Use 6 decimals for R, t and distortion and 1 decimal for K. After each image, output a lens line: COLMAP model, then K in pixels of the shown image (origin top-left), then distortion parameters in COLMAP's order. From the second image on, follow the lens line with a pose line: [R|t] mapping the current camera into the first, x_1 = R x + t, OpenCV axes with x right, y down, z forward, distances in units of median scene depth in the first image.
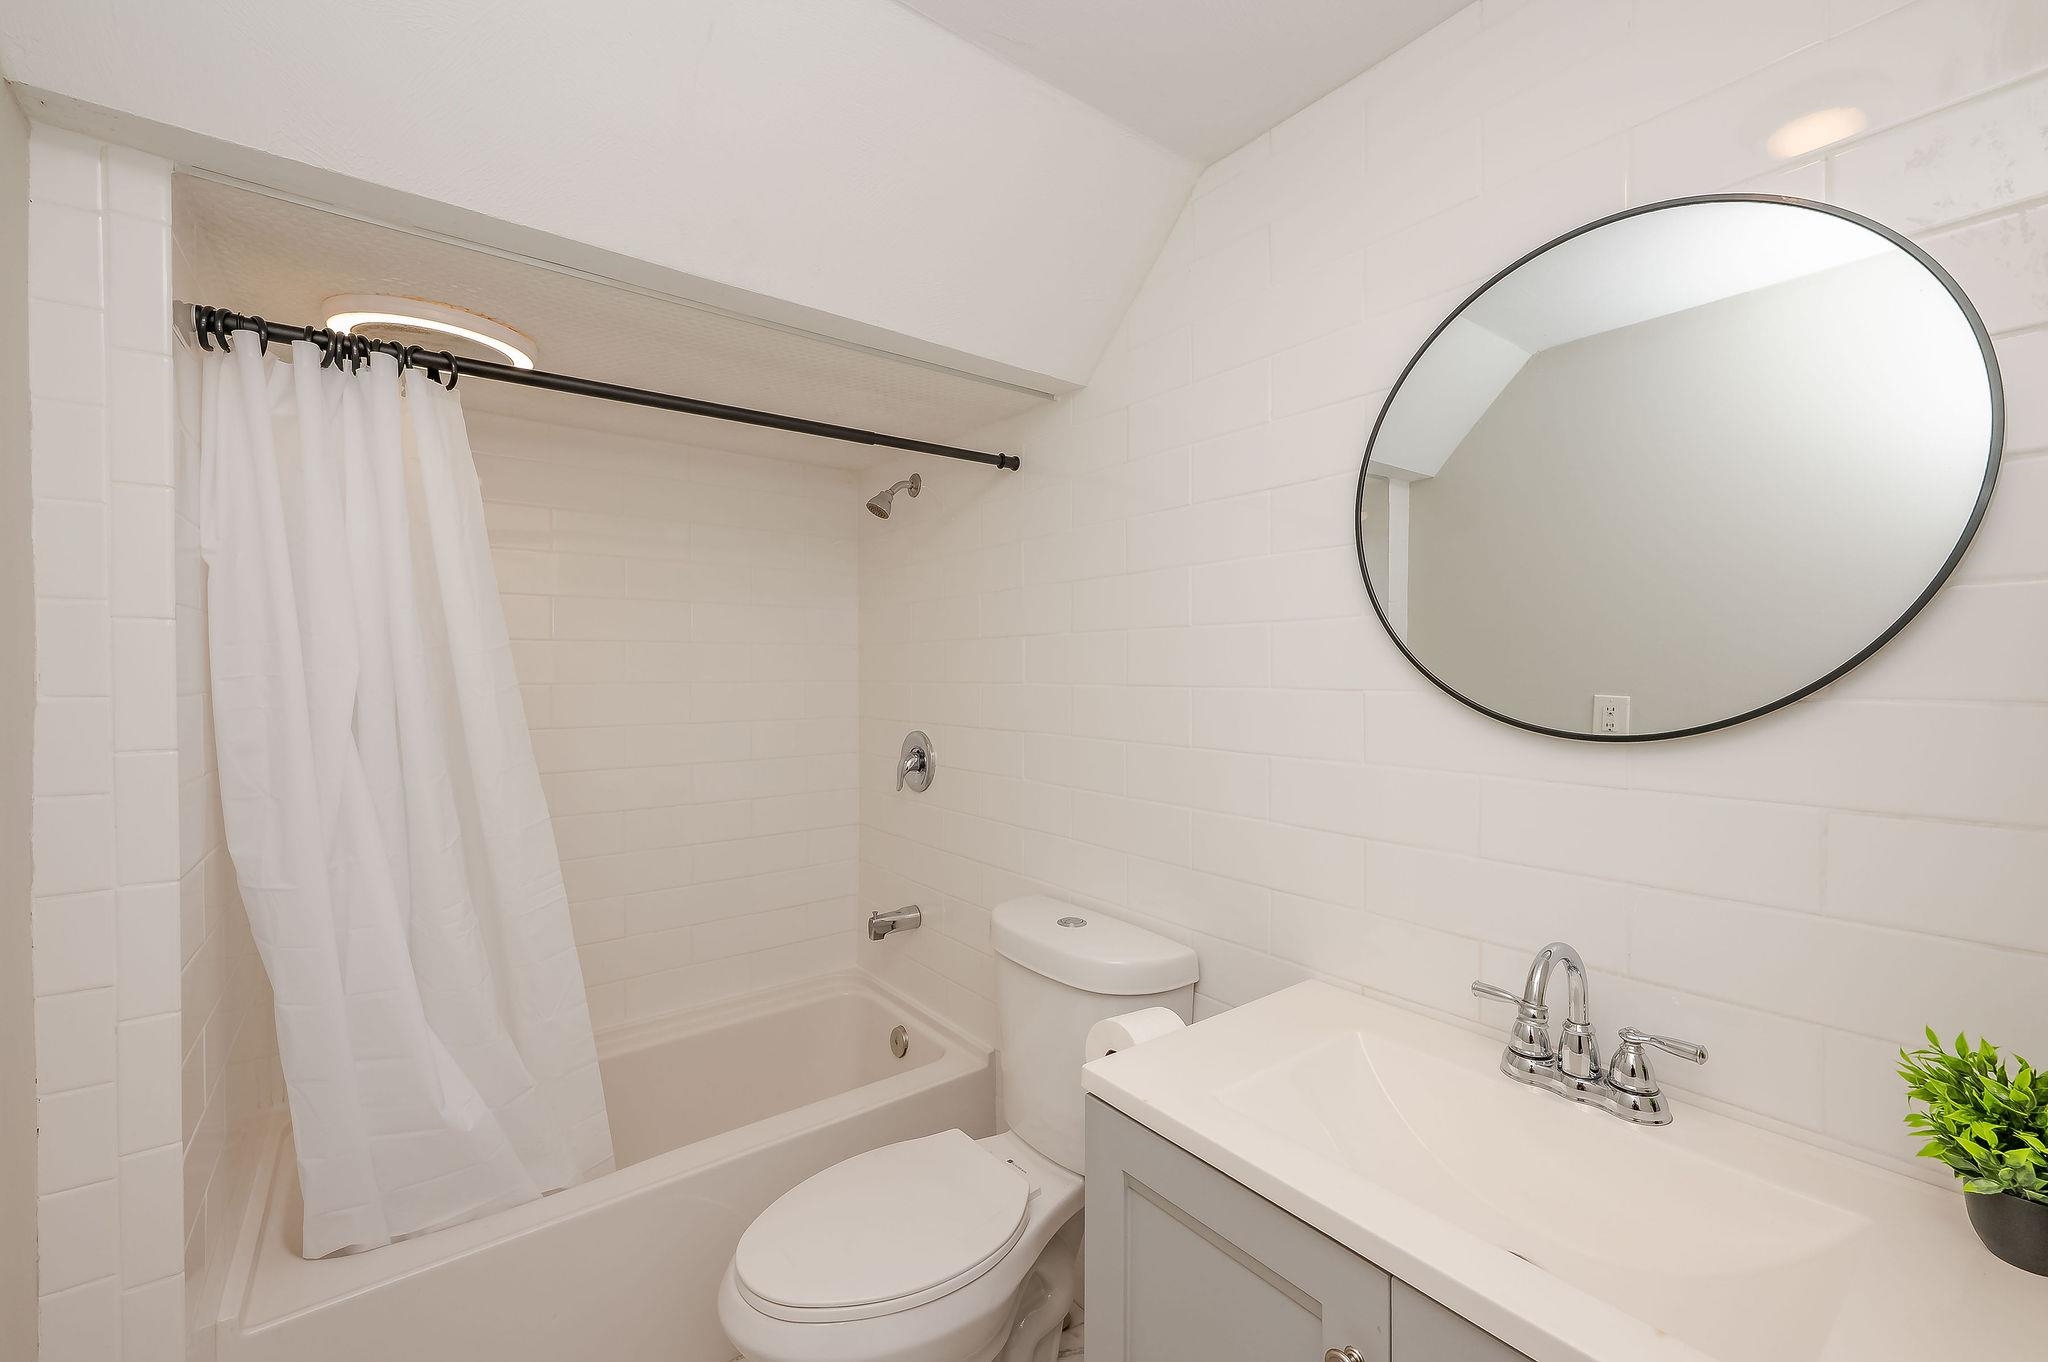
lens RADIAL K [[828.9, 0, 1024.0], [0, 828.9, 681.0], [0, 0, 1]] dist [0.000439, 0.000310]
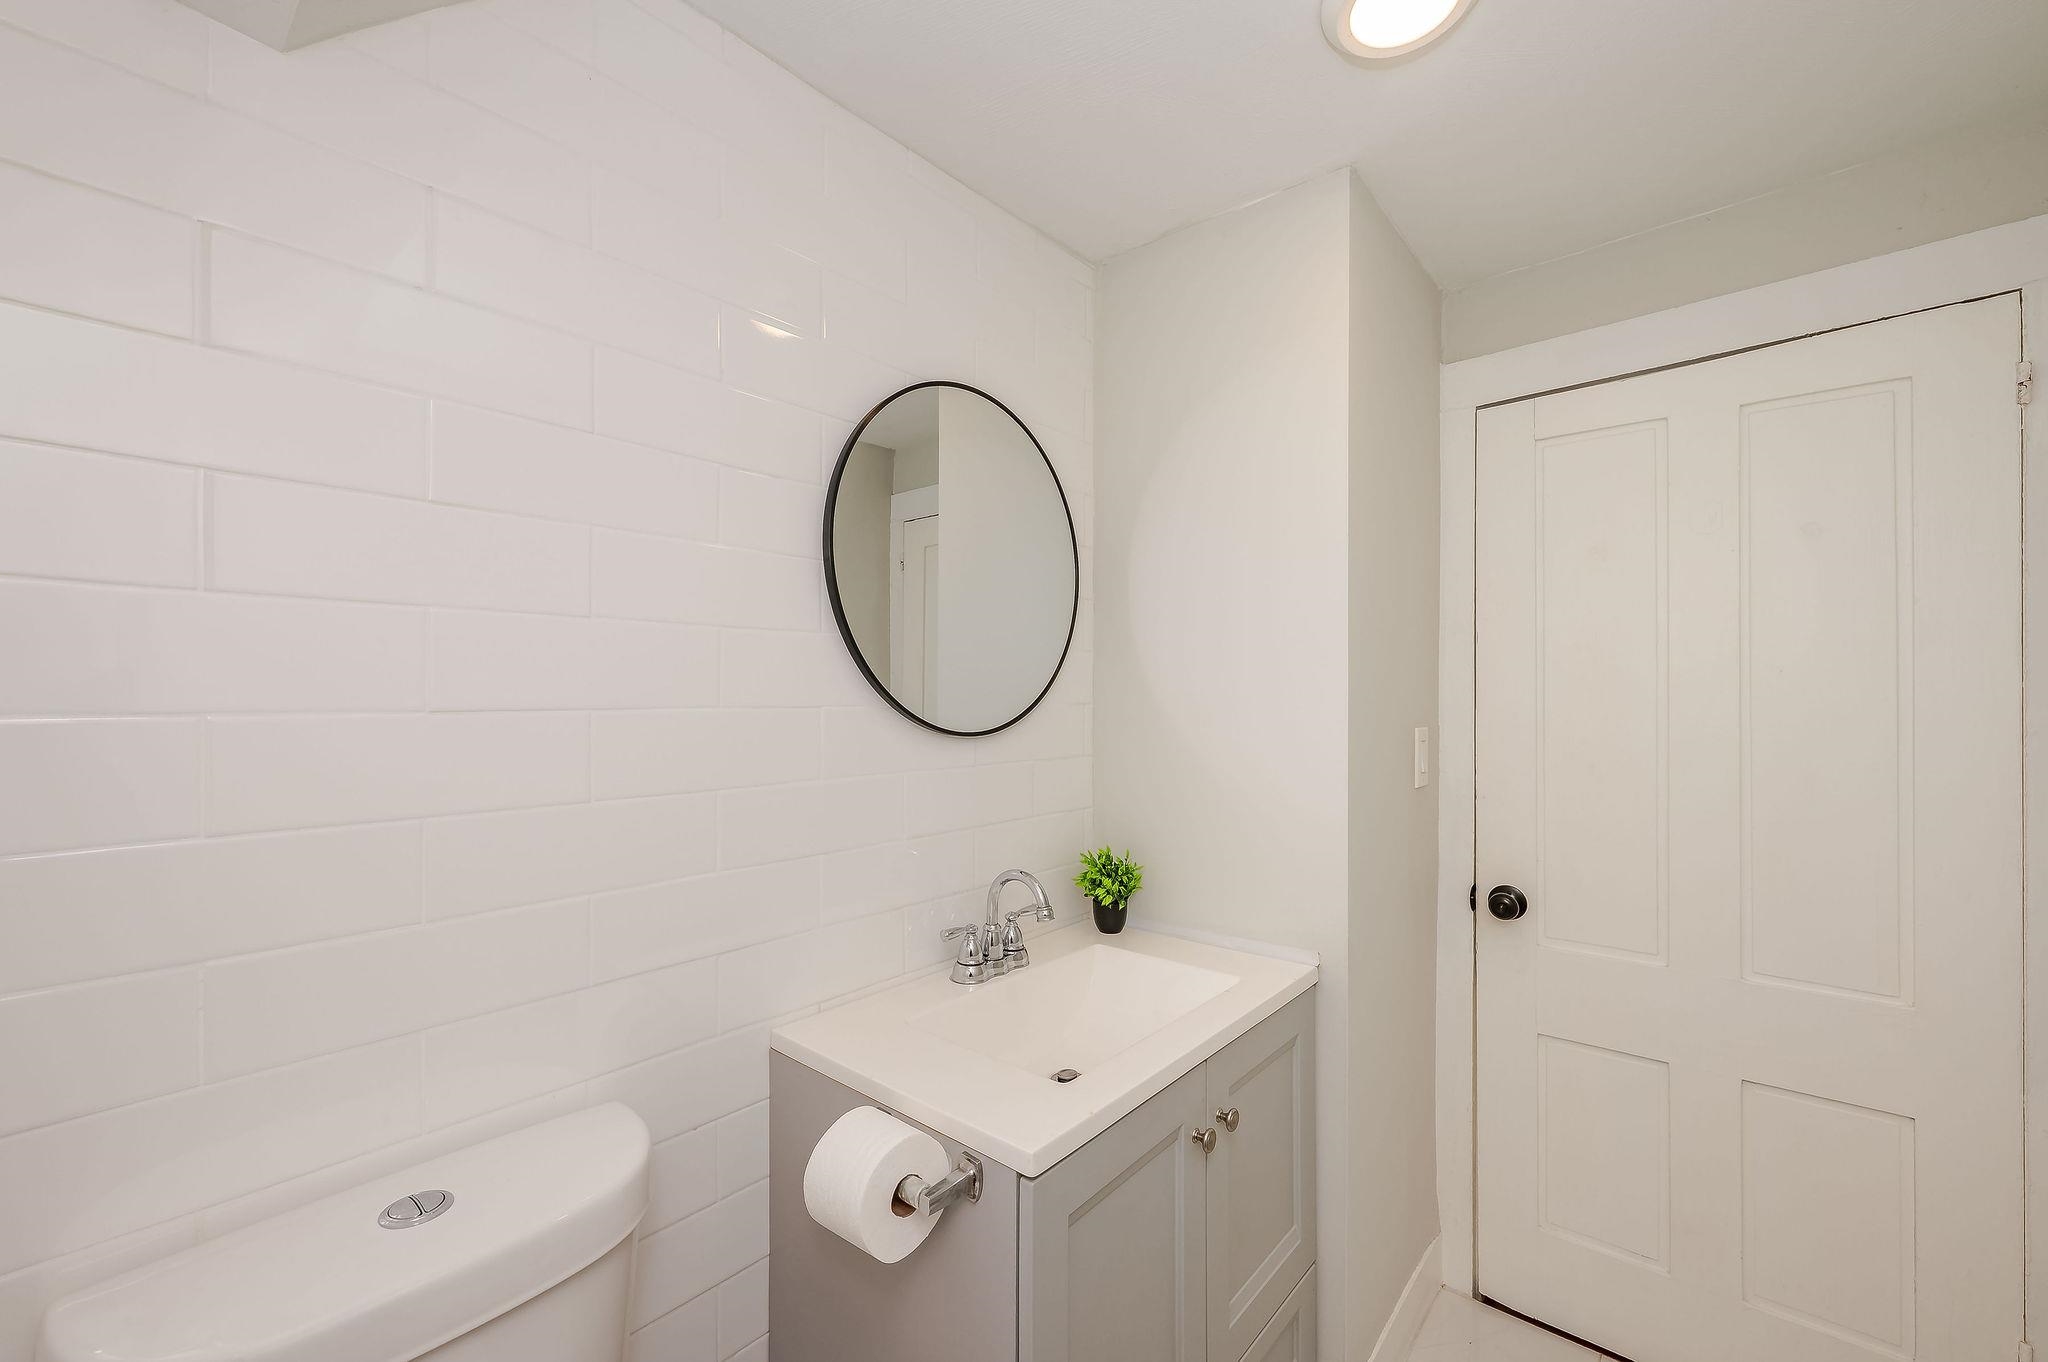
lens RADIAL K [[828.9, 0, 1024.0], [0, 828.9, 681.0], [0, 0, 1]] dist [0.000439, 0.000310]
pose [[-0.204939, 0.009133, 0.978732, -0.818534], [0.008275, 0.999937, -0.007599, -0.011006], [-0.978740, 0.006542, -0.205002, 1.271602]]
